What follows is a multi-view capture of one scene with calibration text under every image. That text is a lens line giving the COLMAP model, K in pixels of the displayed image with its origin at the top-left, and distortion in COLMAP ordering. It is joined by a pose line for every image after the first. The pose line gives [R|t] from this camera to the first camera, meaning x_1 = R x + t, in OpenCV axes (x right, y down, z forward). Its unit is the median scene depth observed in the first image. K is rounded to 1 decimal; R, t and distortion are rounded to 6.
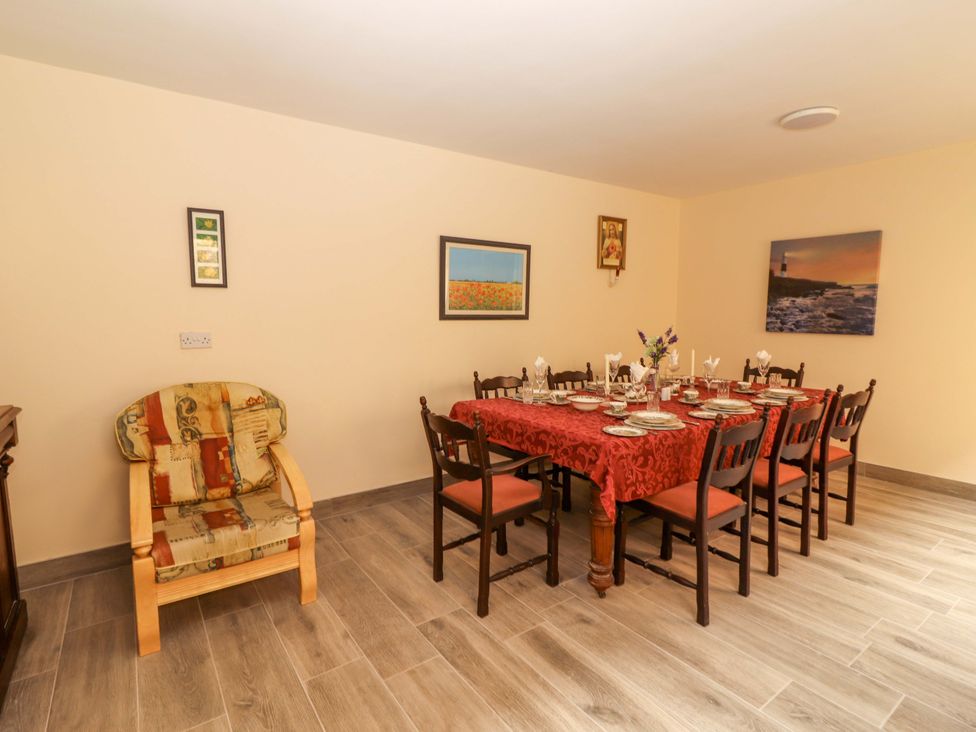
lens RADIAL K [[504.9, 0, 485.9], [0, 504.9, 362.6], [0, 0, 1]] dist [0.004732, -0.003212]
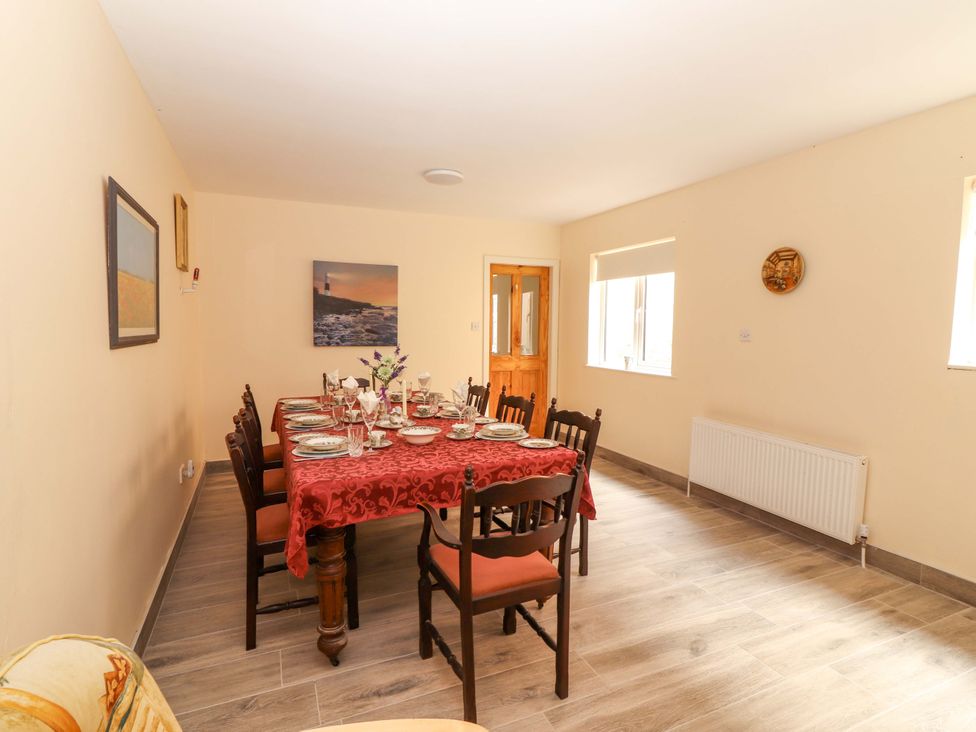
lens RADIAL K [[504.9, 0, 484.9], [0, 504.9, 364.0], [0, 0, 1]] dist [0.004732, -0.003212]
pose [[0.206156, -0.074173, 0.975704, -0.429544], [0.089691, 0.994358, 0.056640, -0.057165], [-0.974400, 0.075835, 0.211646, 0.477571]]
